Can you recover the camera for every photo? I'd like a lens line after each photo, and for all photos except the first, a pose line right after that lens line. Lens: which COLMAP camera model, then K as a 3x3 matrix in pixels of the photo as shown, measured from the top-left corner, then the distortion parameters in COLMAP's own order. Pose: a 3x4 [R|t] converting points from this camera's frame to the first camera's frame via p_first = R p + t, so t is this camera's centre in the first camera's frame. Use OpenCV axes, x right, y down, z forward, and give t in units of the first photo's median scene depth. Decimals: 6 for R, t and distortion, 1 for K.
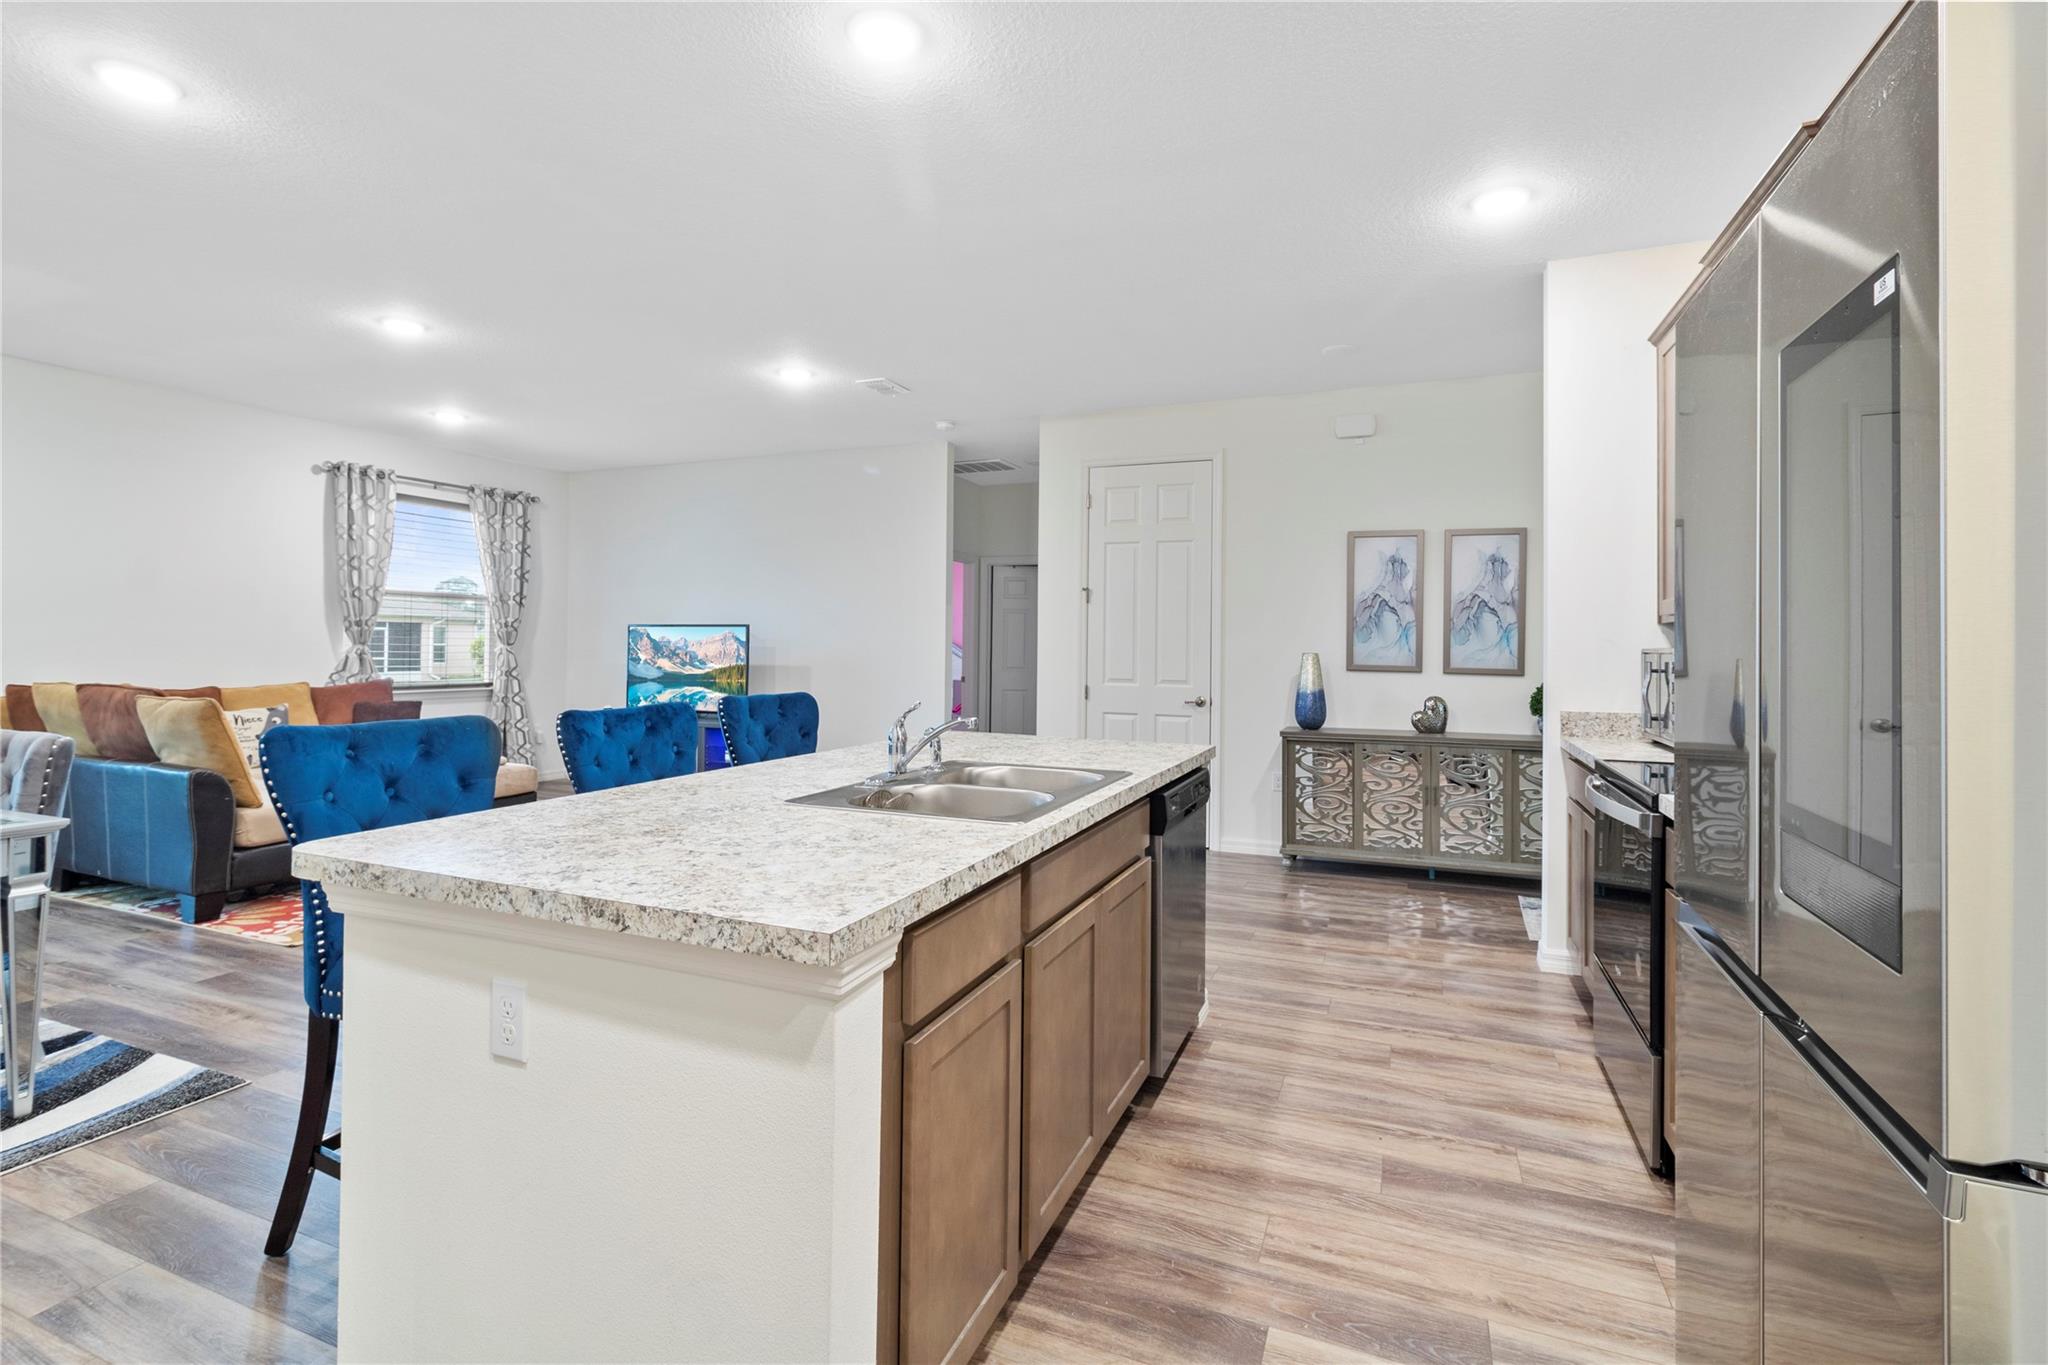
lens RADIAL K [[952.8, 0, 1020.0], [0, 952.8, 635.1], [0, 0, 1]] dist [0.002745, 0.000768]
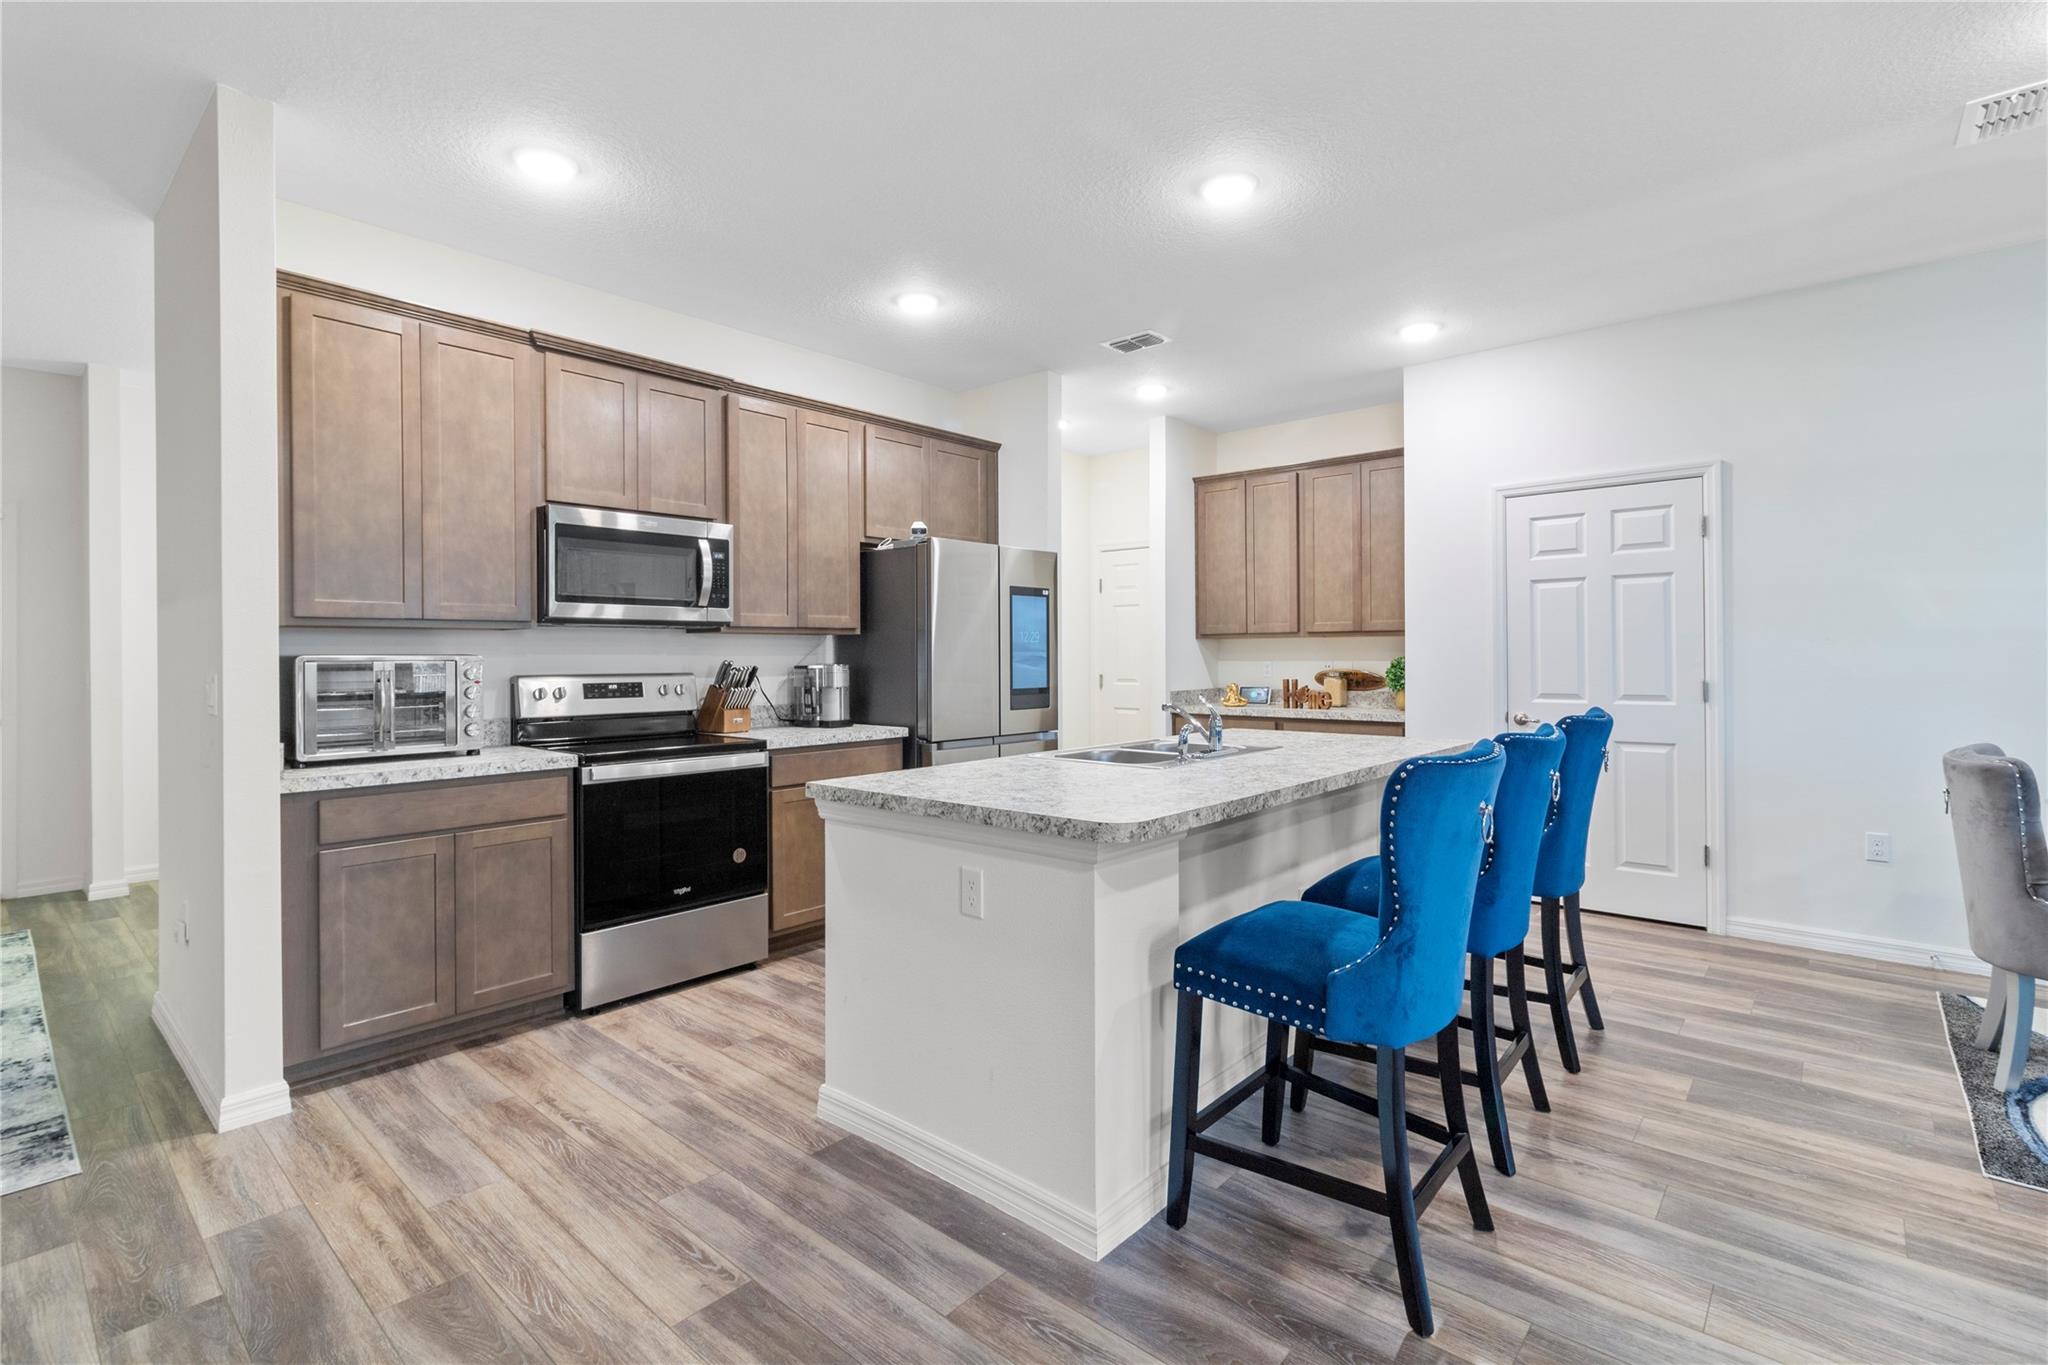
lens RADIAL K [[940.8, 0, 1021.9], [0, 940.8, 658.3], [0, 0, 1]] dist [0.002416, 0.000462]
pose [[-0.945289, -0.007667, 0.326143, -0.272024], [-0.008903, 0.999958, -0.002296, 0.017983], [-0.326112, -0.005074, -0.945318, 2.124660]]
